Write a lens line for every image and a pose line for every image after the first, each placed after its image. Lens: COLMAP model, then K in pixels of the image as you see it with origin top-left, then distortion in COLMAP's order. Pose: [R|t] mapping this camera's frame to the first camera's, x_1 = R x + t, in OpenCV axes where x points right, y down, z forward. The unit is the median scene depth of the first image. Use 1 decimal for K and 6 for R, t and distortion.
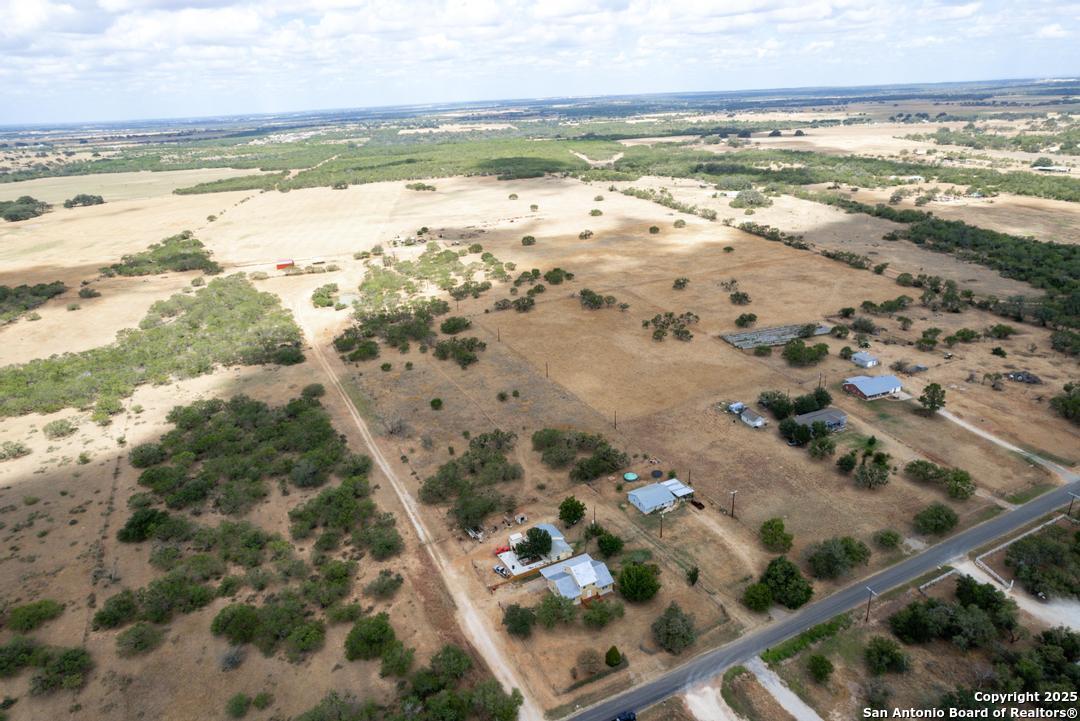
lens RADIAL K [[696.2, 0, 540.0], [0, 696.2, 360.5], [0, 0, 1]] dist [-0.070475, 0.082263]
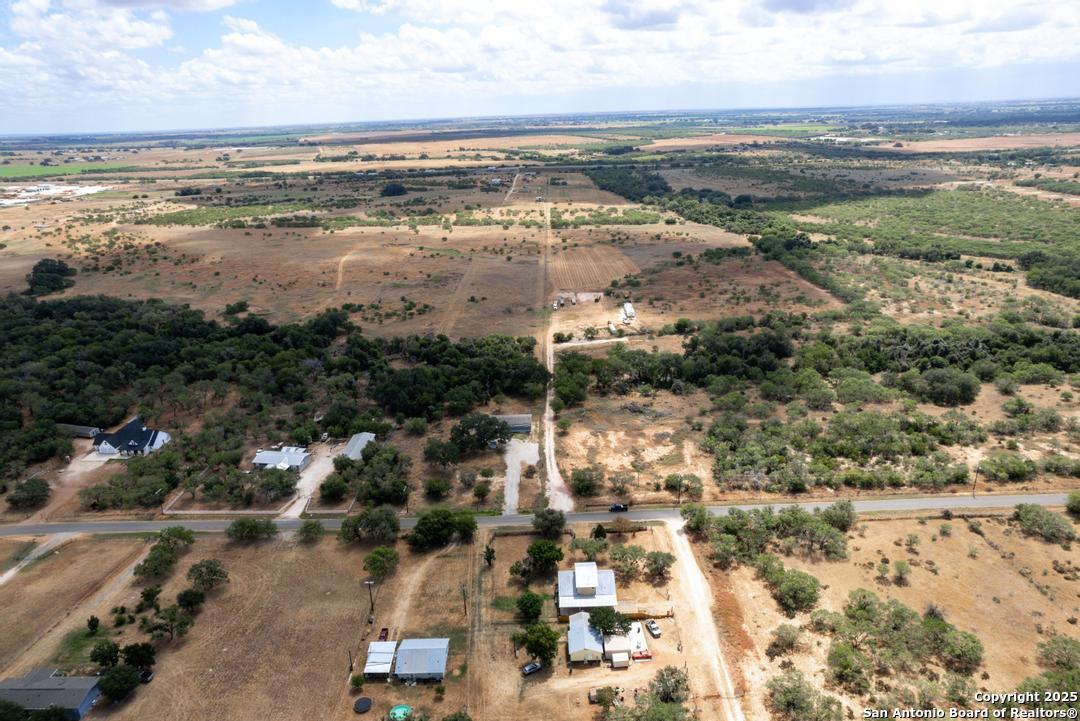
lens RADIAL K [[696.2, 0, 540.0], [0, 696.2, 360.5], [0, 0, 1]] dist [-0.070475, 0.082263]
pose [[-0.888835, -0.088536, 0.449593, -0.162345], [0.228233, 0.765255, 0.601909, -0.293737], [-0.397344, 0.637610, -0.659978, 0.779868]]
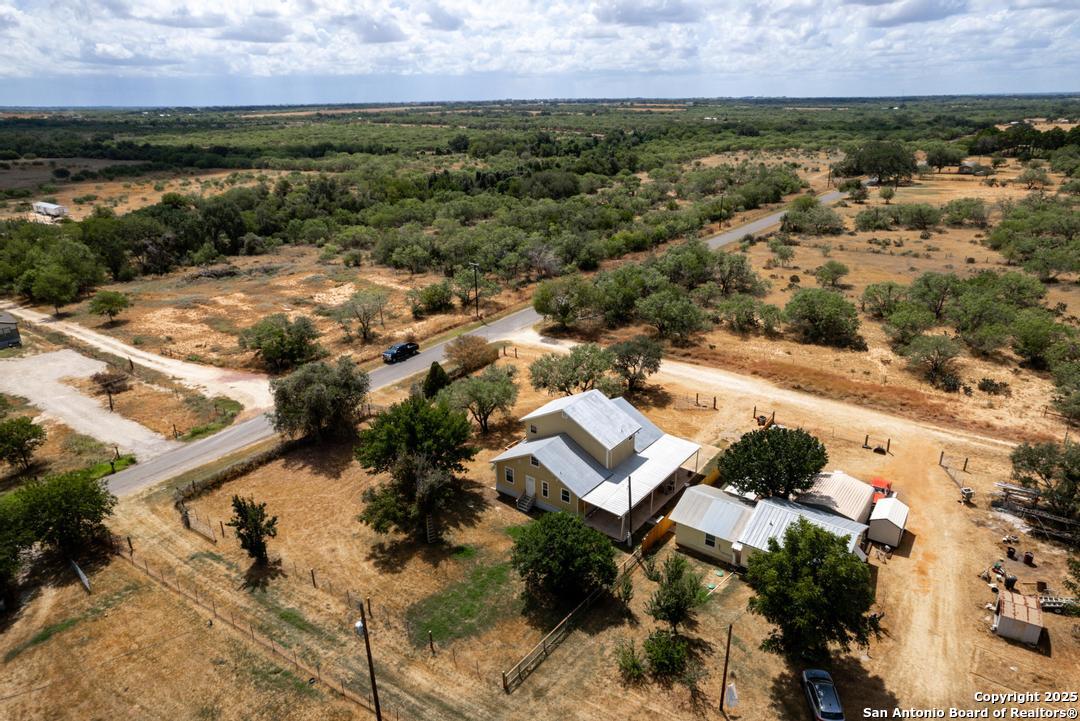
lens RADIAL K [[696.2, 0, 540.0], [0, 696.2, 360.5], [0, 0, 1]] dist [-0.070475, 0.082263]
pose [[-0.901992, 0.205779, -0.379561, 0.109085], [-0.103632, 0.750228, 0.653008, 0.022325], [0.419132, 0.628342, -0.655374, 0.630008]]
